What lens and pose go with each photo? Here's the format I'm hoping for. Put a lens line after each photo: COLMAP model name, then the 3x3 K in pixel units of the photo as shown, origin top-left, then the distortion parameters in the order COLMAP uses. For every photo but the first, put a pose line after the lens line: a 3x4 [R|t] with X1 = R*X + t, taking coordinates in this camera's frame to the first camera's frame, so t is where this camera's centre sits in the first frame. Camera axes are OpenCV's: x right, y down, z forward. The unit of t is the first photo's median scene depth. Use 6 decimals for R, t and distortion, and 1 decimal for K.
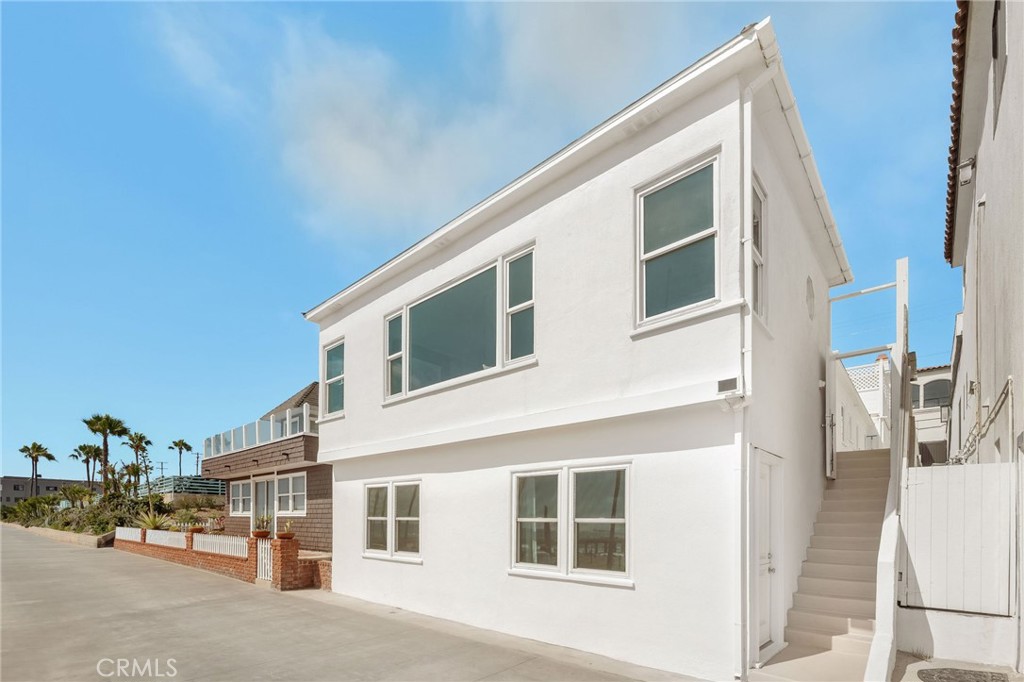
lens RADIAL K [[501.0, 0, 511.9], [0, 501.0, 356.0], [0, 0, 1]] dist [-0.000733, -0.000090]
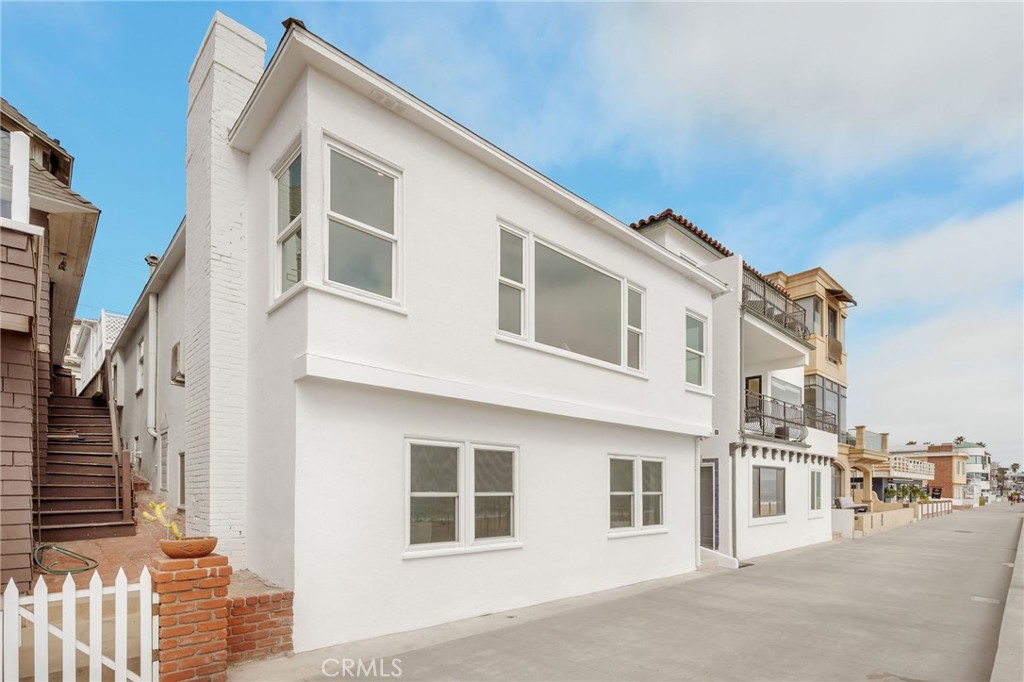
lens RADIAL K [[483.1, 0, 512.0], [0, 483.1, 341.0], [0, 0, 1]] dist [0.000599, 0.000055]
pose [[0.040231, 0.293399, 0.955143, -0.948968], [-0.306821, 0.913361, -0.267641, 0.290575], [-0.950917, -0.282290, 0.126767, 0.913931]]
